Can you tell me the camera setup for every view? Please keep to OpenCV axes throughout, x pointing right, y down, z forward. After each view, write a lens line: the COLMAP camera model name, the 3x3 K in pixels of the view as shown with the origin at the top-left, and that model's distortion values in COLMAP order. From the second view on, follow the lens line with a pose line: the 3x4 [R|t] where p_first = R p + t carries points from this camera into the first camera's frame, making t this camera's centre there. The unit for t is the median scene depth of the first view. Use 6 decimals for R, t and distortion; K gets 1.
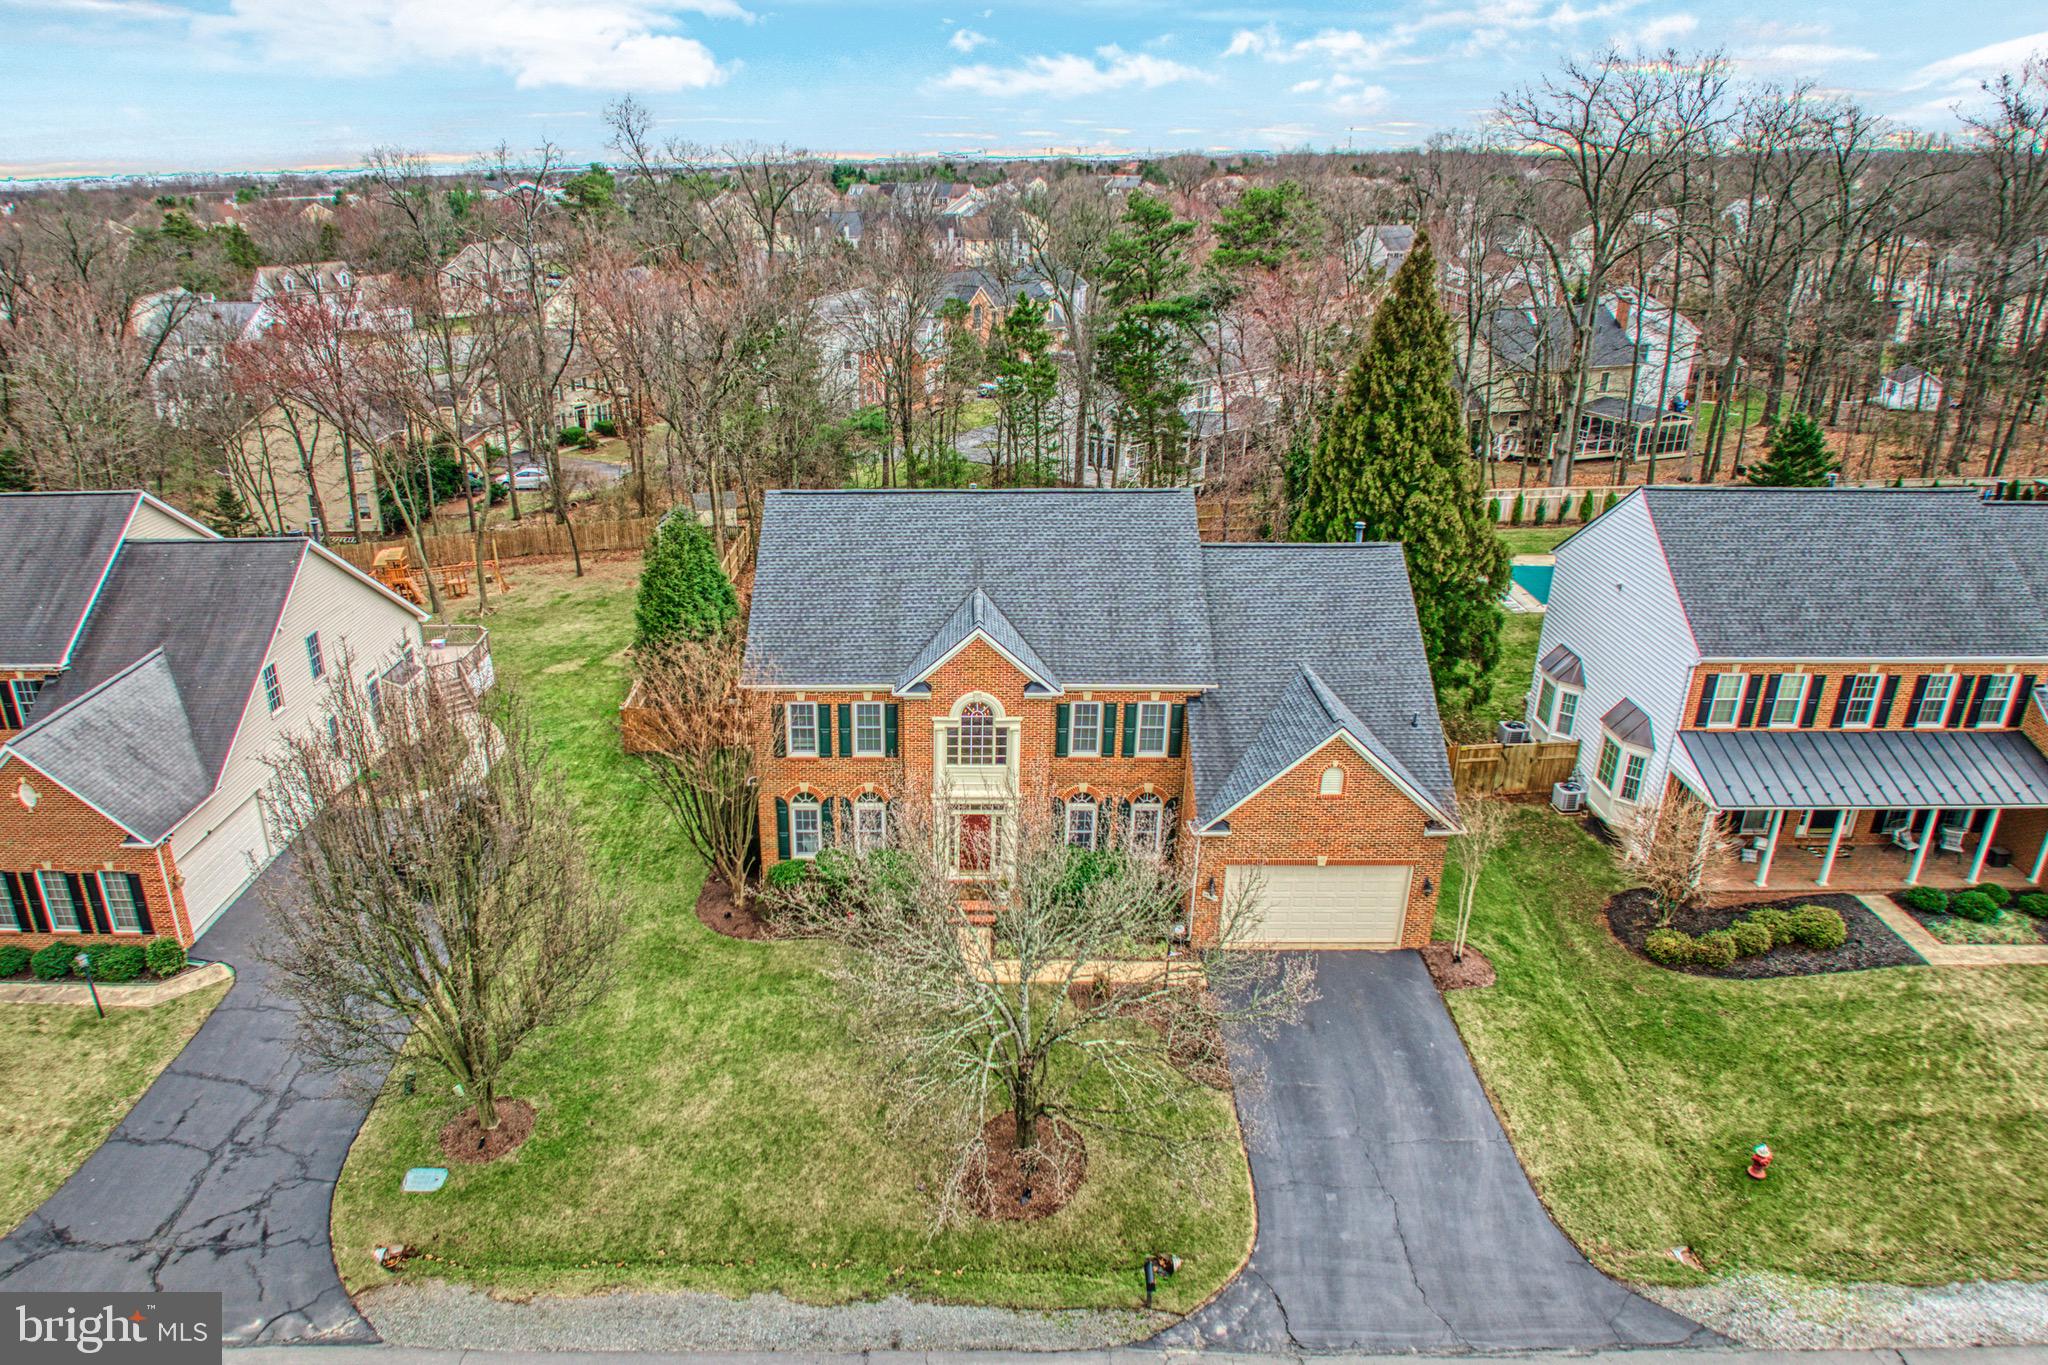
lens RADIAL K [[1333.0, 0, 1027.0], [0, 1333.0, 711.2], [0, 0, 1]] dist [-0.050463, 0.001394]
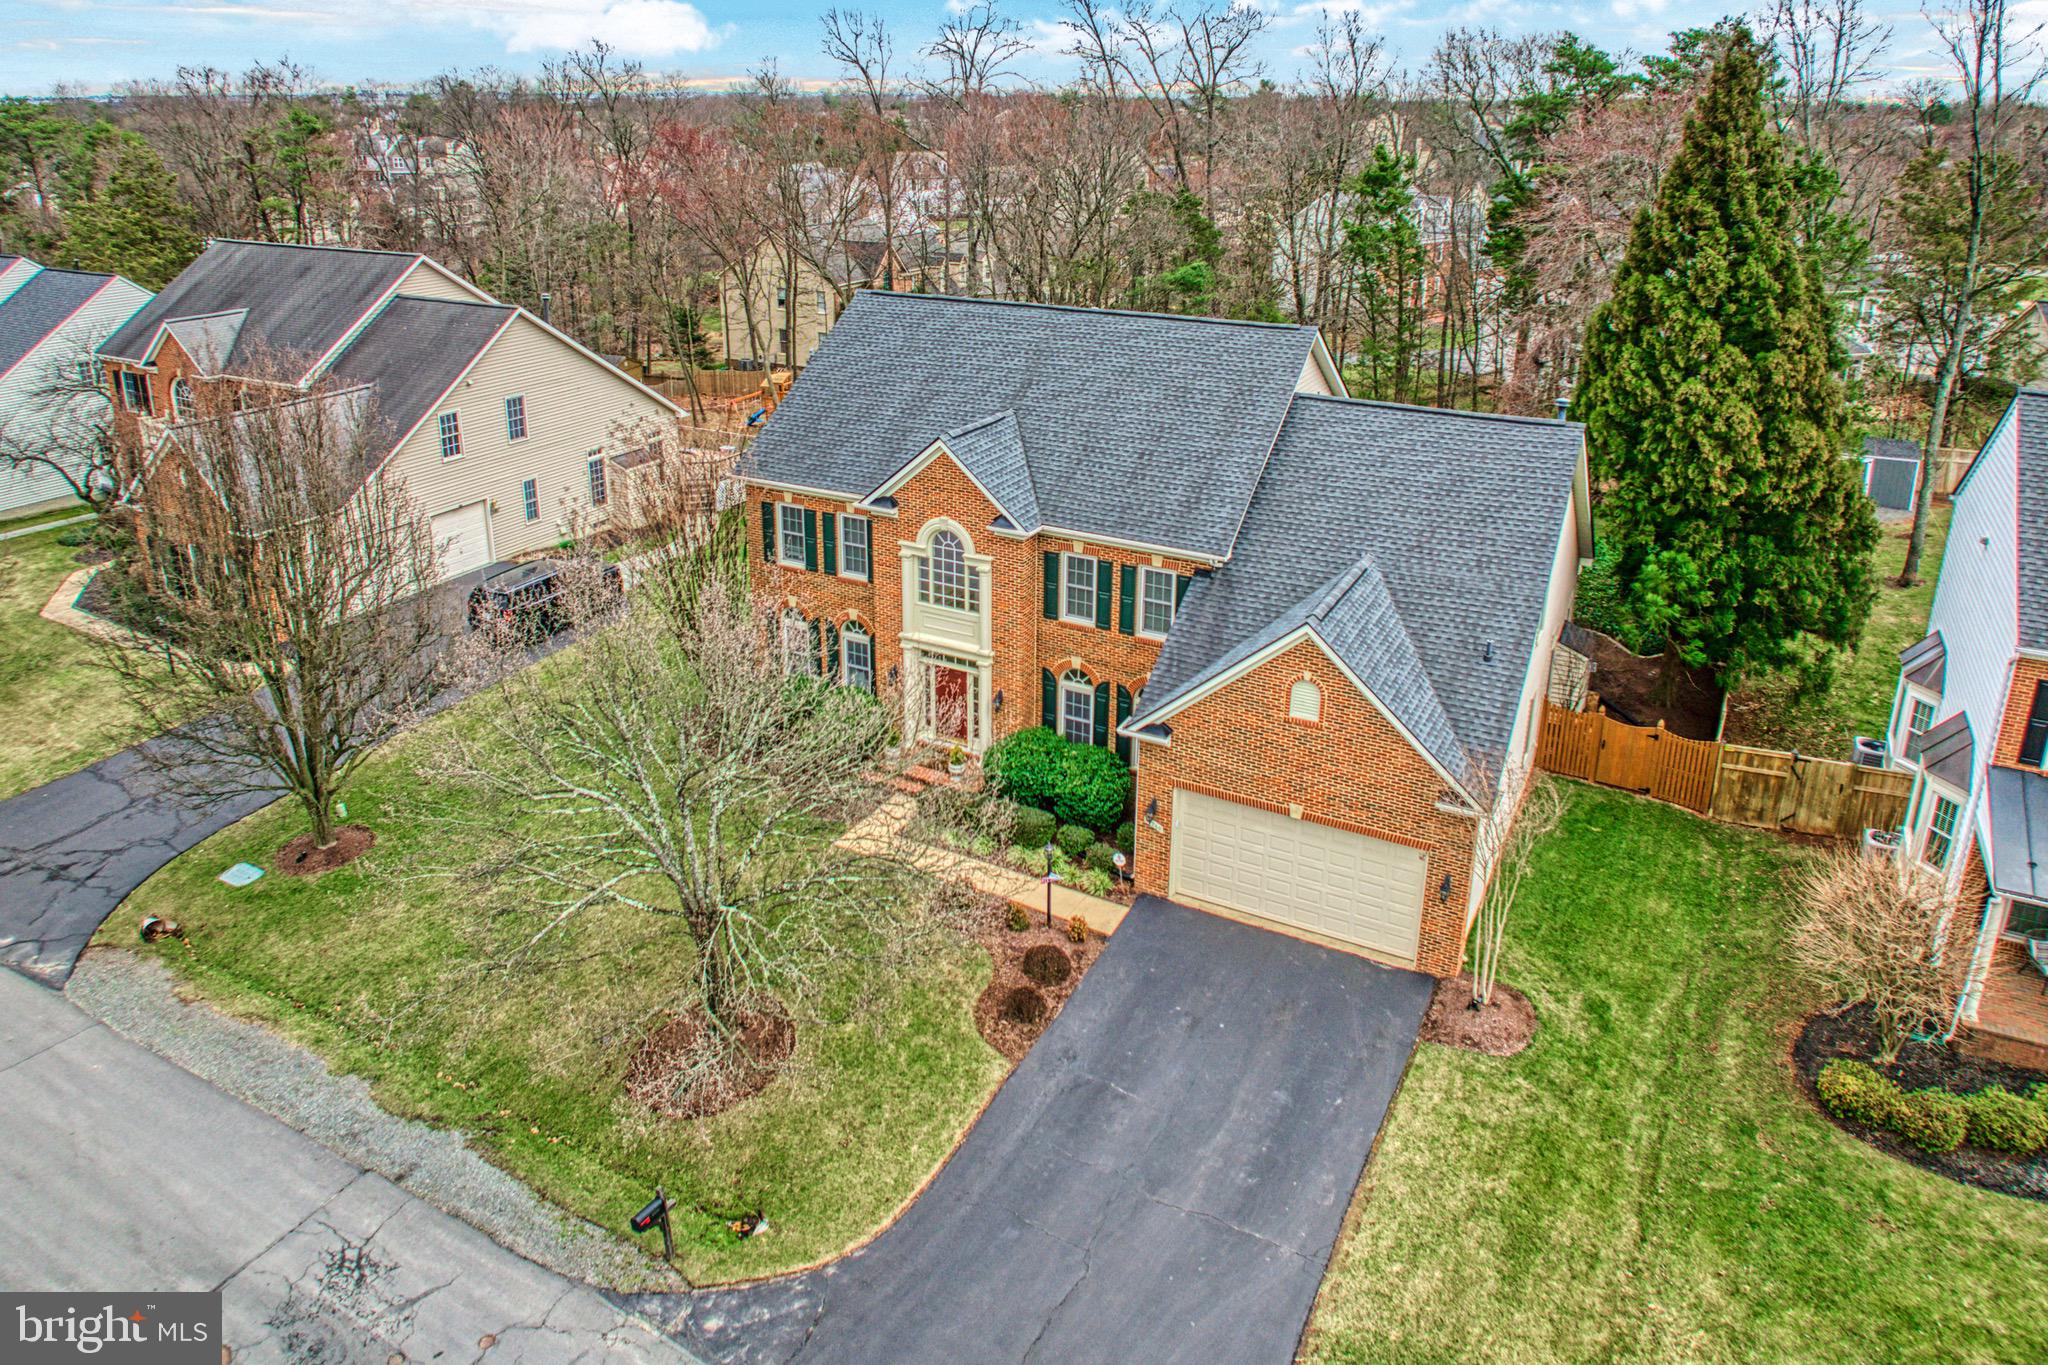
lens RADIAL K [[1388.3, 0, 987.7], [0, 1388.3, 518.9], [0, 0, 1]] dist [-0.043965, -0.001051]
pose [[0.874837, 0.146494, -0.461735, 0.394345], [-0.189017, 0.980852, -0.046933, 0.022432], [0.446018, 0.128335, 0.885775, 0.229434]]
